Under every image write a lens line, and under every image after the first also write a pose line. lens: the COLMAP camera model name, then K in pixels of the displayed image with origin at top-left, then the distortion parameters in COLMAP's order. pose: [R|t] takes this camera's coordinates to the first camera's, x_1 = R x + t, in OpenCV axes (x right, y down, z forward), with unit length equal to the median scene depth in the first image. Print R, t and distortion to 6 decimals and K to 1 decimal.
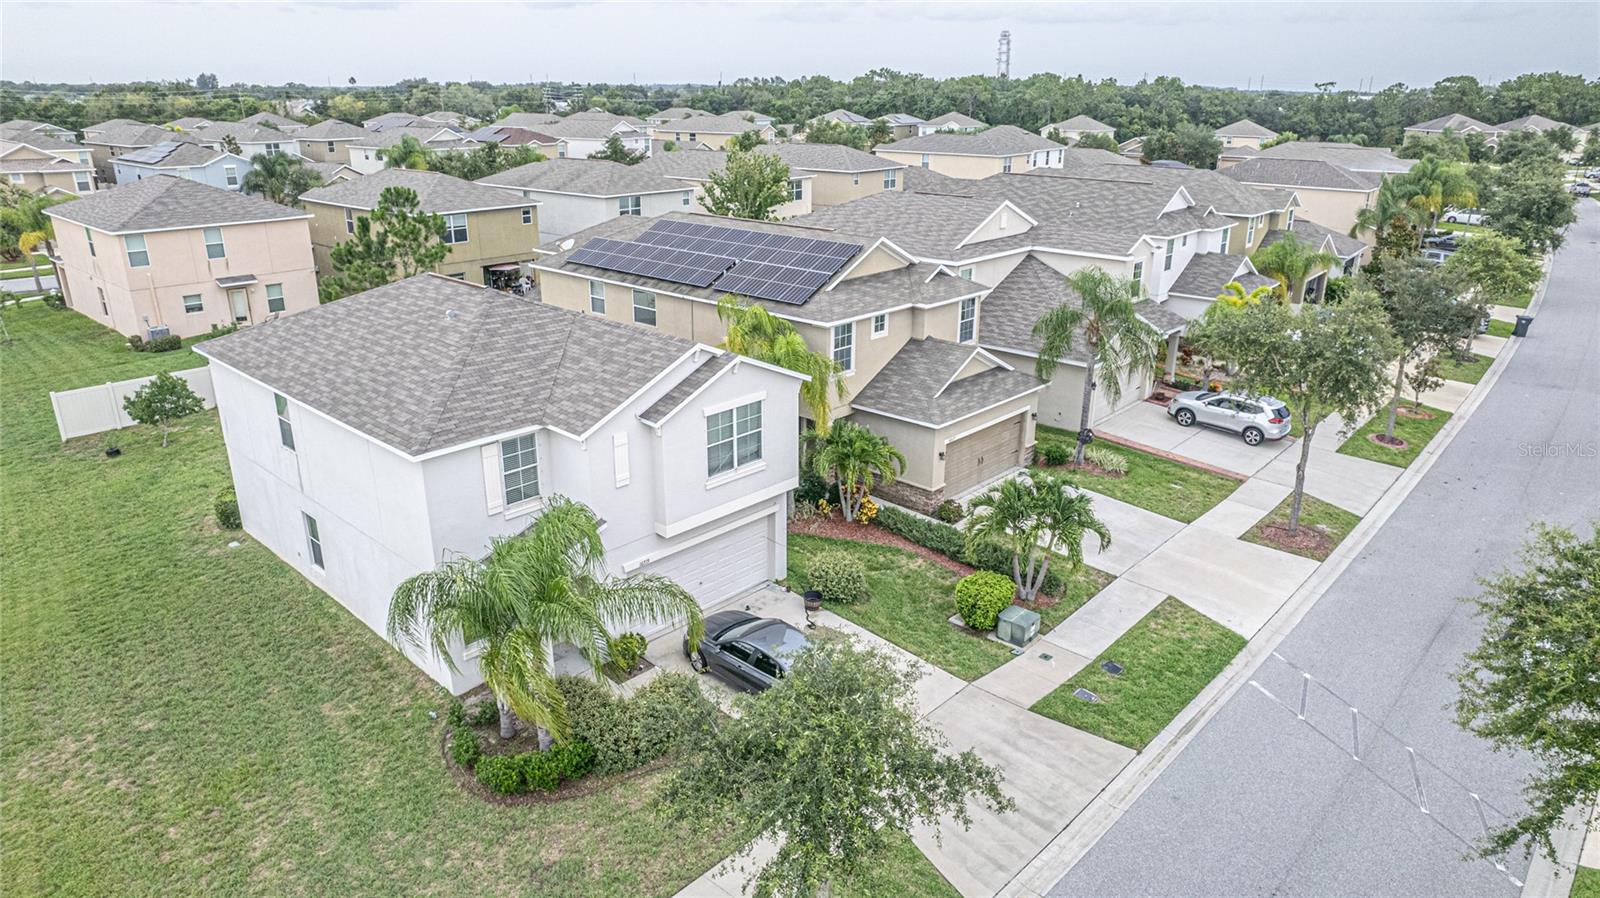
lens RADIAL K [[1026.6, 0, 800.0], [0, 1026.6, 449.0], [0, 0, 1]] dist [-0.075014, 0.073861]
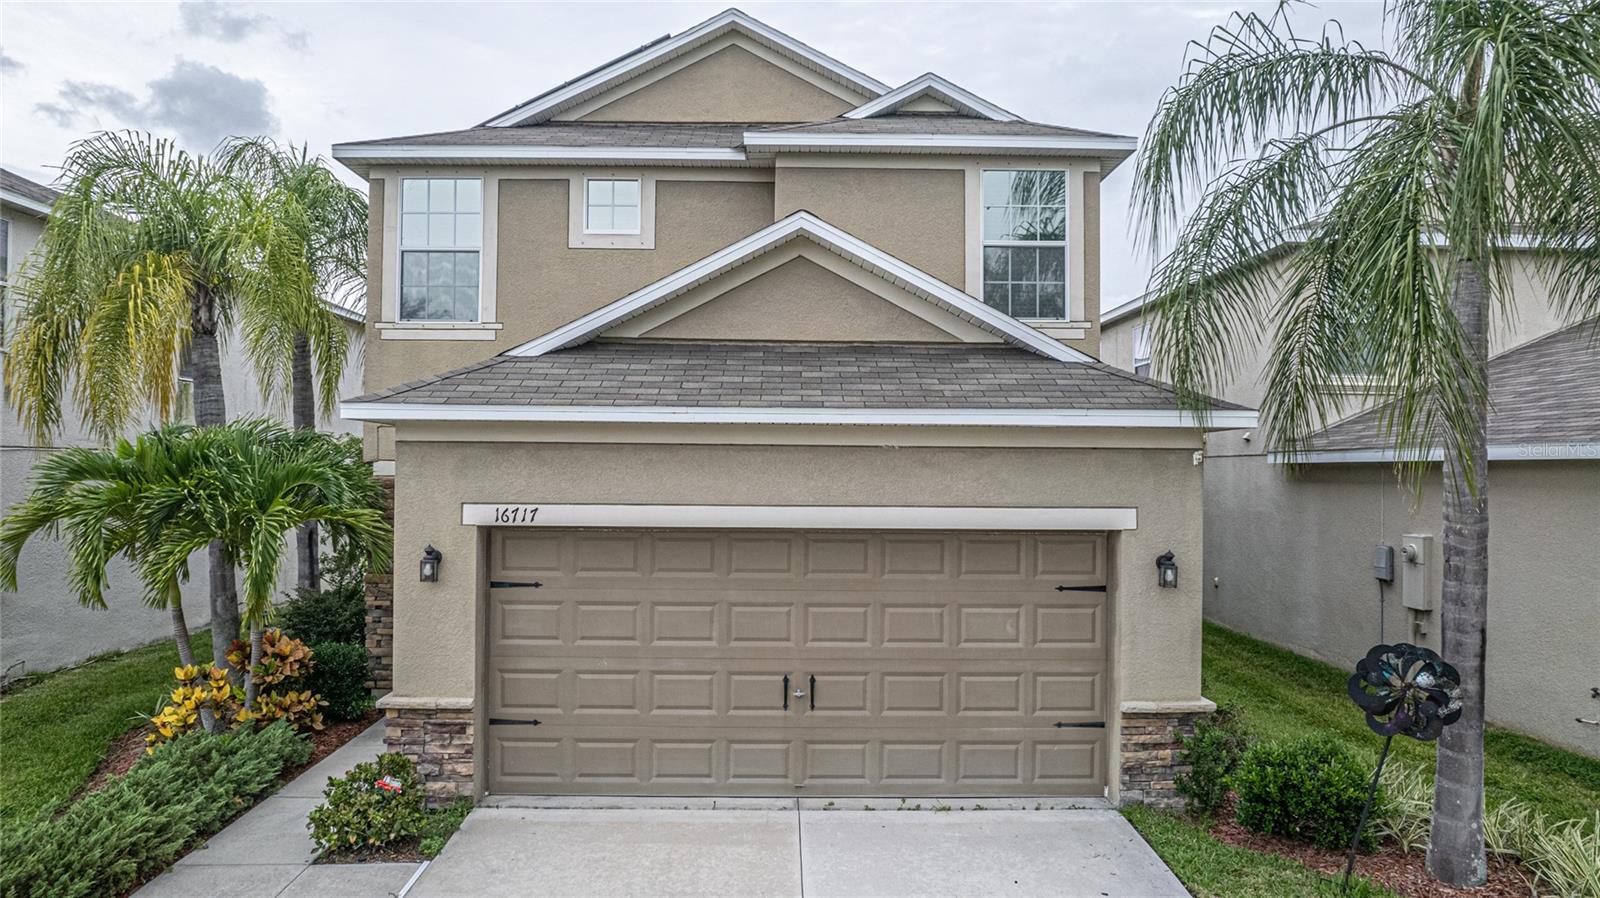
lens RADIAL K [[1026.6, 0, 800.0], [0, 1026.6, 449.0], [0, 0, 1]] dist [-0.075014, 0.073861]
pose [[0.691414, -0.013309, -0.722336, 0.341811], [-0.248395, 0.934497, -0.254980, 0.019478], [0.678415, 0.355722, 0.642818, 0.820811]]
